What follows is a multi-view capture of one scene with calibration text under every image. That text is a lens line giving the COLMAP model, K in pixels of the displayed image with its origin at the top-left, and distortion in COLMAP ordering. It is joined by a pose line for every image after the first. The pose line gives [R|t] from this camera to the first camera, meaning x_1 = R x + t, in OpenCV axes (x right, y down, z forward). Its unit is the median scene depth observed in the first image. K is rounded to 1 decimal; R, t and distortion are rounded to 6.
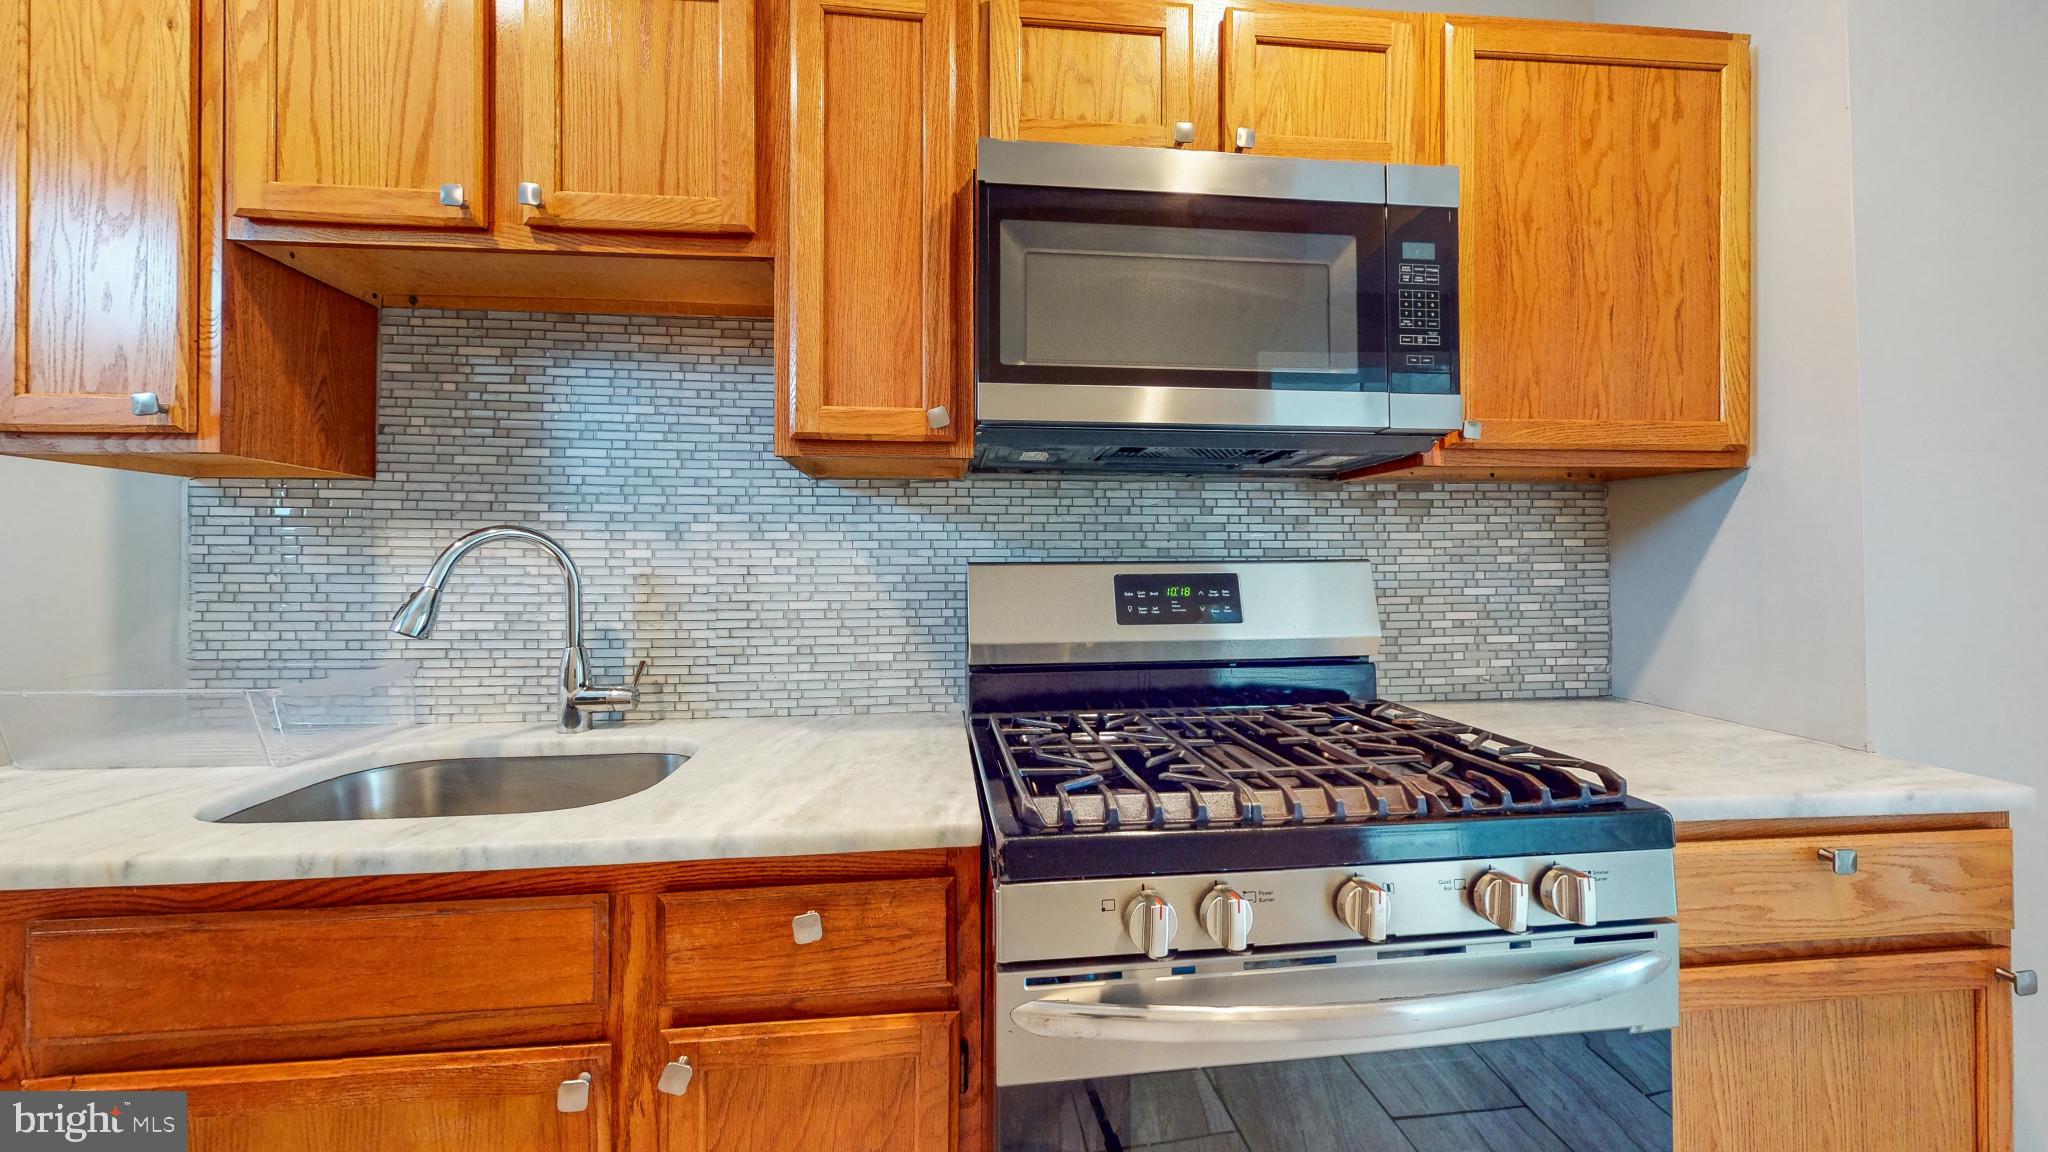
lens RADIAL K [[769.7, 0, 1015.8], [0, 769.7, 551.2], [0, 0, 1]] dist [0.006759, 0.000133]
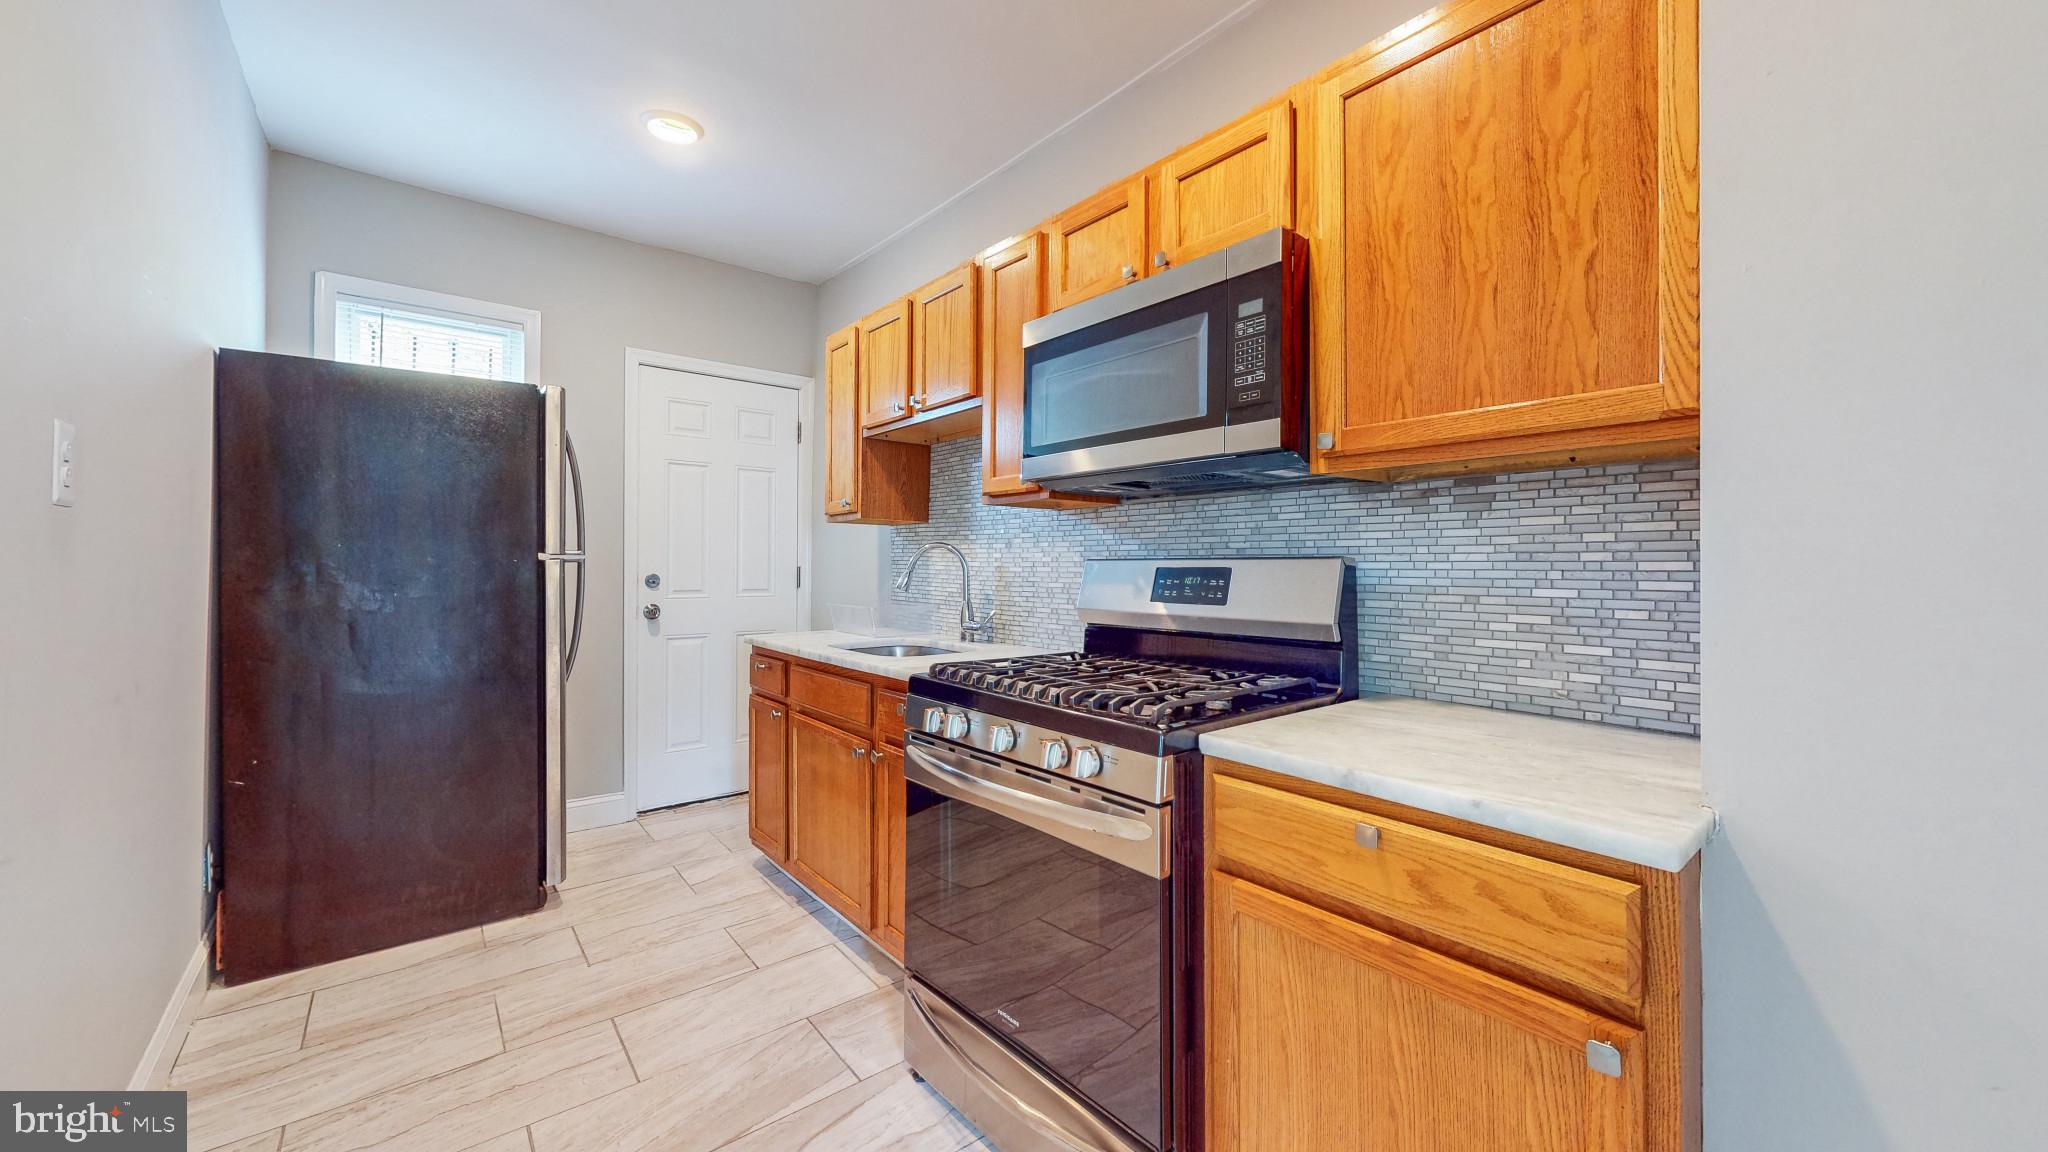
lens RADIAL K [[769.7, 0, 1015.8], [0, 769.7, 551.2], [0, 0, 1]] dist [0.006759, 0.000133]
pose [[0.534989, -0.007890, -0.844822, 1.189854], [0.004981, 0.999968, -0.006185, 0.007739], [0.844844, -0.000899, 0.535012, 0.013760]]
